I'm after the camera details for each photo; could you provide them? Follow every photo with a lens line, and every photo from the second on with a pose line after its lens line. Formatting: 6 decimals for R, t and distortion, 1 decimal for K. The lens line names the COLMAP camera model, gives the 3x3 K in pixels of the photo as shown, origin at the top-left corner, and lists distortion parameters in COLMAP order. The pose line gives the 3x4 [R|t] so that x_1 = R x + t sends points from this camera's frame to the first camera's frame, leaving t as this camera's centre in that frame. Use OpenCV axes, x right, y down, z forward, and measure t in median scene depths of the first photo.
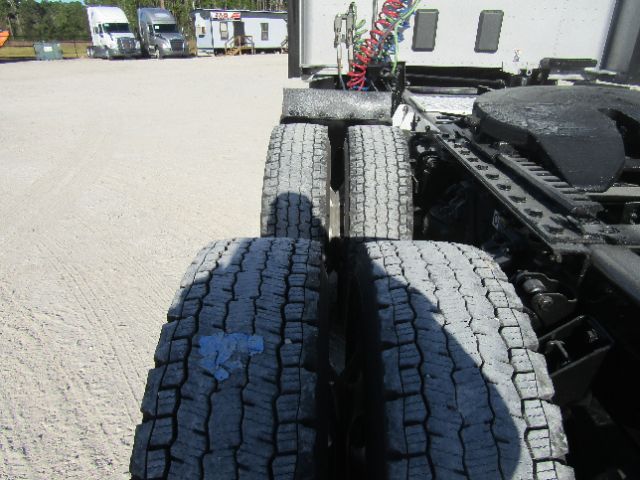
lens RADIAL K [[459.0, 0, 319.0], [0, 459.0, 243.5], [0, 0, 1]] dist [-0.008699, 0.001956]
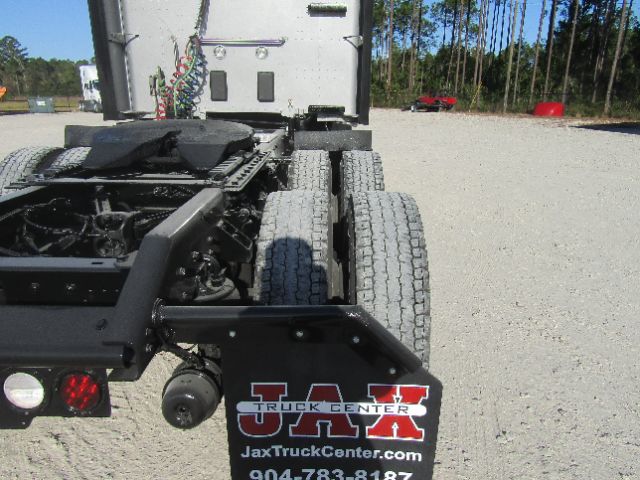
lens RADIAL K [[459.0, 0, 319.4], [0, 459.0, 240.0], [0, 0, 1]] dist [-0.008699, 0.001956]
pose [[0.999990, -0.001284, 0.004197, 0.051779], [0.001747, 0.993665, -0.112372, 0.013164], [-0.004026, 0.112378, 0.993657, -0.027837]]
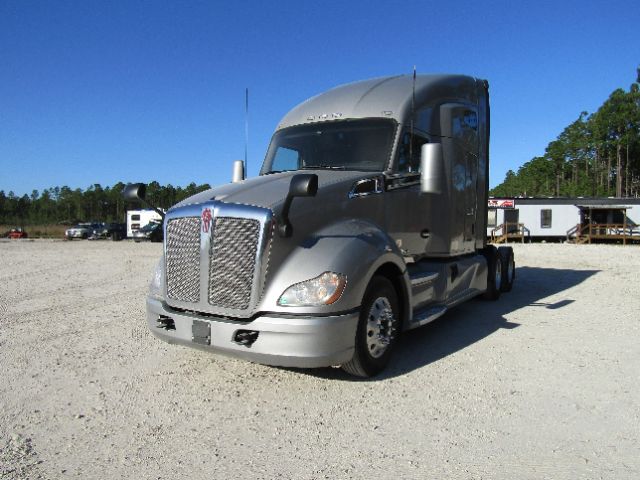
lens RADIAL K [[459.0, 0, 323.5], [0, 459.0, 239.1], [0, 0, 1]] dist [-0.008699, 0.001956]
pose [[0.683411, 0.022403, -0.729690, 0.274937], [-0.300363, 0.919638, -0.253078, -0.107986], [0.665381, 0.392128, 0.635220, 0.243974]]
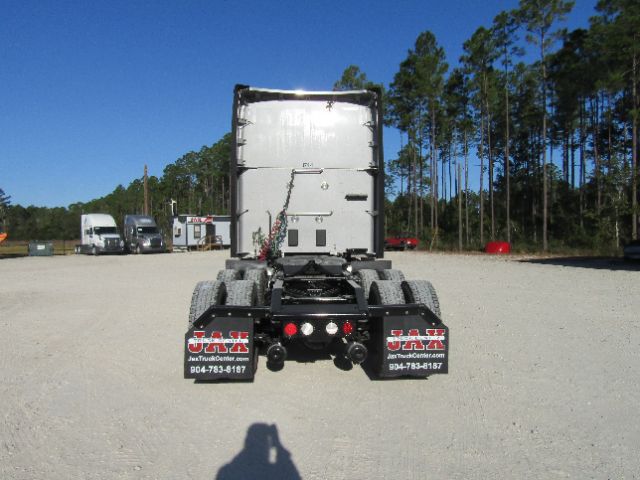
lens RADIAL K [[459.0, 0, 322.5], [0, 459.0, 241.3], [0, 0, 1]] dist [-0.008699, 0.001956]
pose [[0.996553, -0.010066, 0.082346, 0.018894], [0.041975, 0.917354, -0.395852, 0.045638], [-0.071556, 0.397944, 0.914615, -0.107966]]
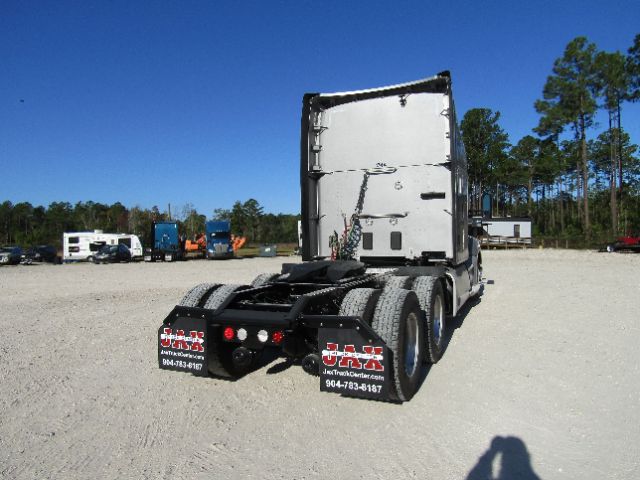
lens RADIAL K [[459.0, 0, 318.5], [0, 459.0, 240.4], [0, 0, 1]] dist [-0.008699, 0.001956]
pose [[0.916332, -0.023144, -0.399751, 0.089293], [-0.140413, 0.916363, -0.374917, 0.039254], [0.374994, 0.399678, 0.836443, -0.093399]]
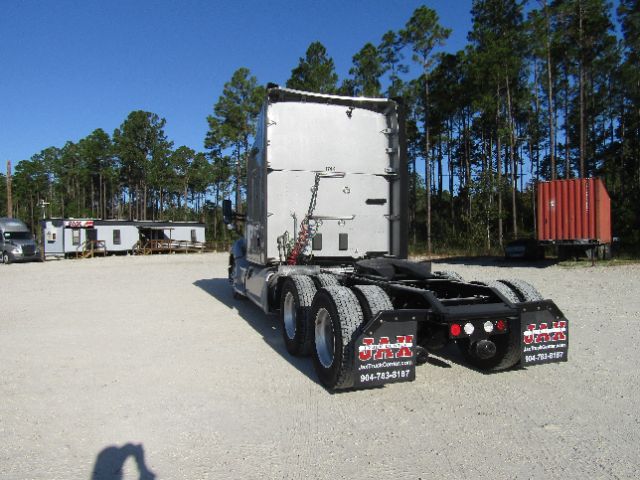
lens RADIAL K [[459.0, 0, 323.2], [0, 459.0, 240.6], [0, 0, 1]] dist [-0.008699, 0.001956]
pose [[0.936164, -0.019181, 0.351039, -0.052813], [0.159973, 0.912390, -0.376768, 0.038117], [-0.313058, 0.408873, 0.857215, -0.093569]]
